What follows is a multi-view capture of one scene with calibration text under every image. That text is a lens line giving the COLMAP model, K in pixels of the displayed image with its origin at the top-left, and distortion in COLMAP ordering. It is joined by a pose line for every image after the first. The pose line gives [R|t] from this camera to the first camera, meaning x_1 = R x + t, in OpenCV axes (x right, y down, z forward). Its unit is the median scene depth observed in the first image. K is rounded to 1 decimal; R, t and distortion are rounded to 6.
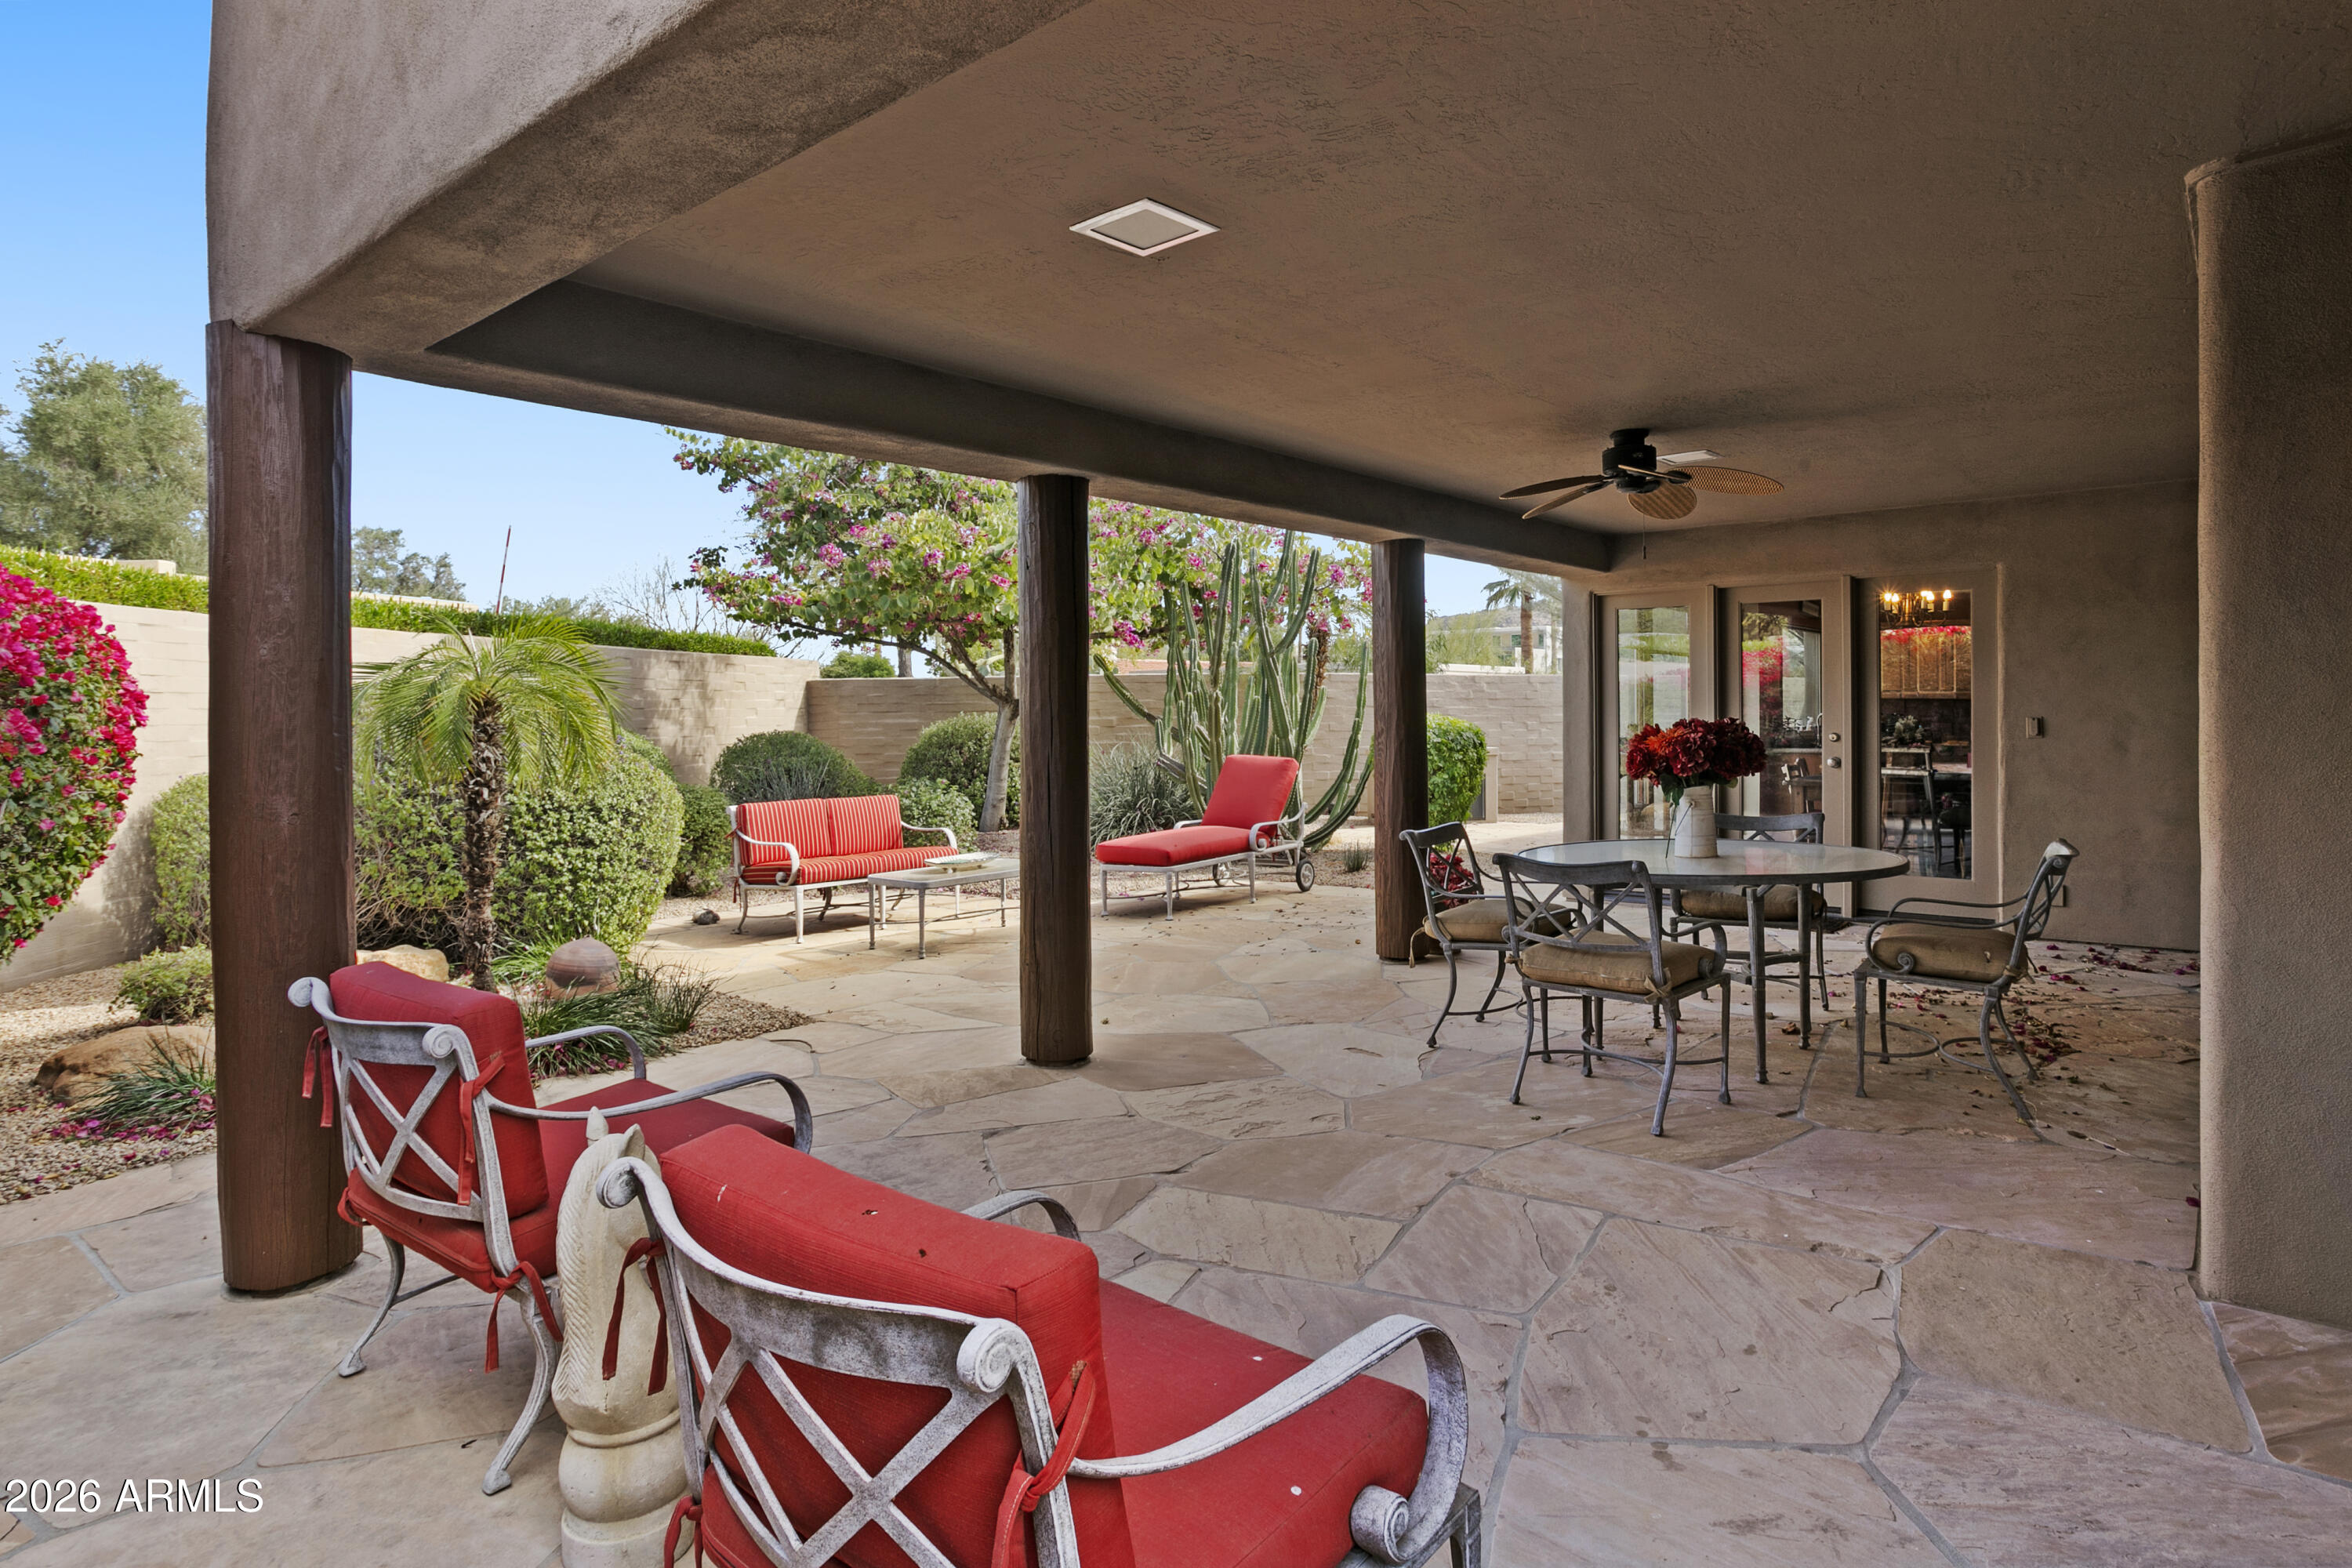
lens RADIAL K [[1308.3, 0, 1181.5], [0, 1308.3, 782.1], [0, 0, 1]] dist [0.000263, 0.000709]
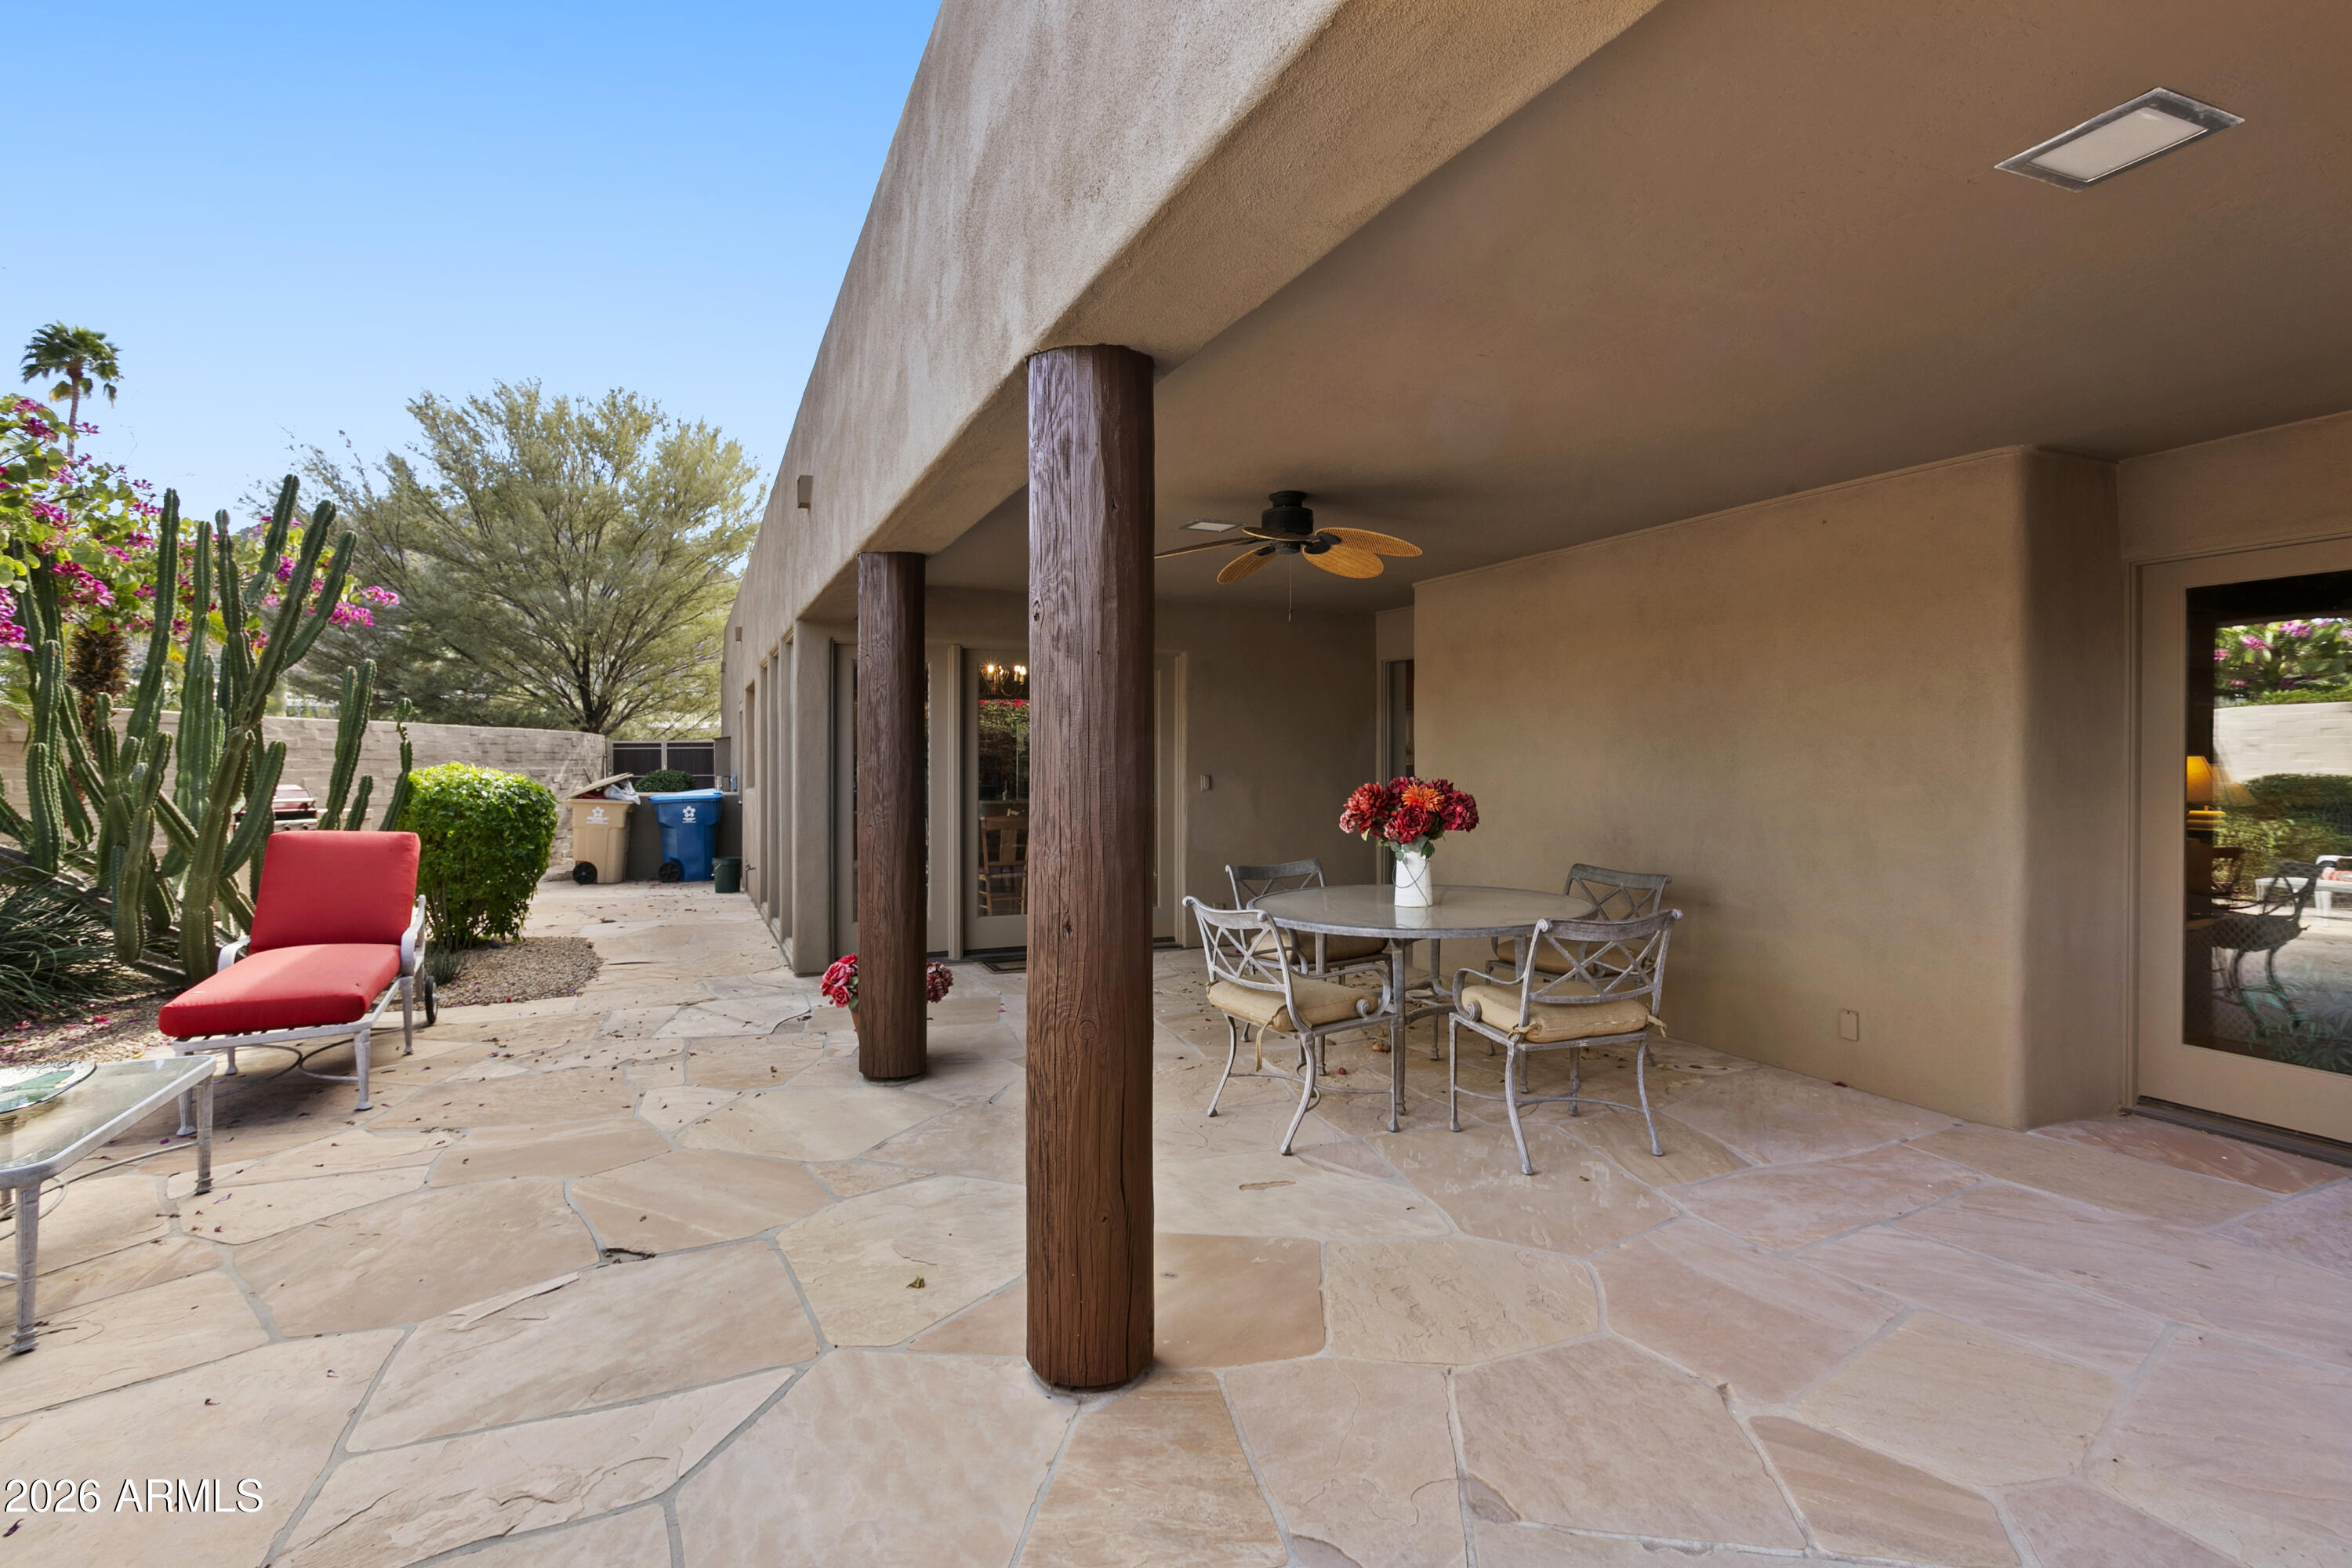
lens RADIAL K [[1173.8, 0, 1182.8], [0, 1173.8, 782.2], [0, 0, 1]] dist [0.021490, 0.000394]
pose [[0.400815, 0.000635, 0.916159, -0.741835], [0.041415, 0.998965, -0.018811, -0.039772], [-0.915222, 0.045482, 0.400374, 1.021384]]
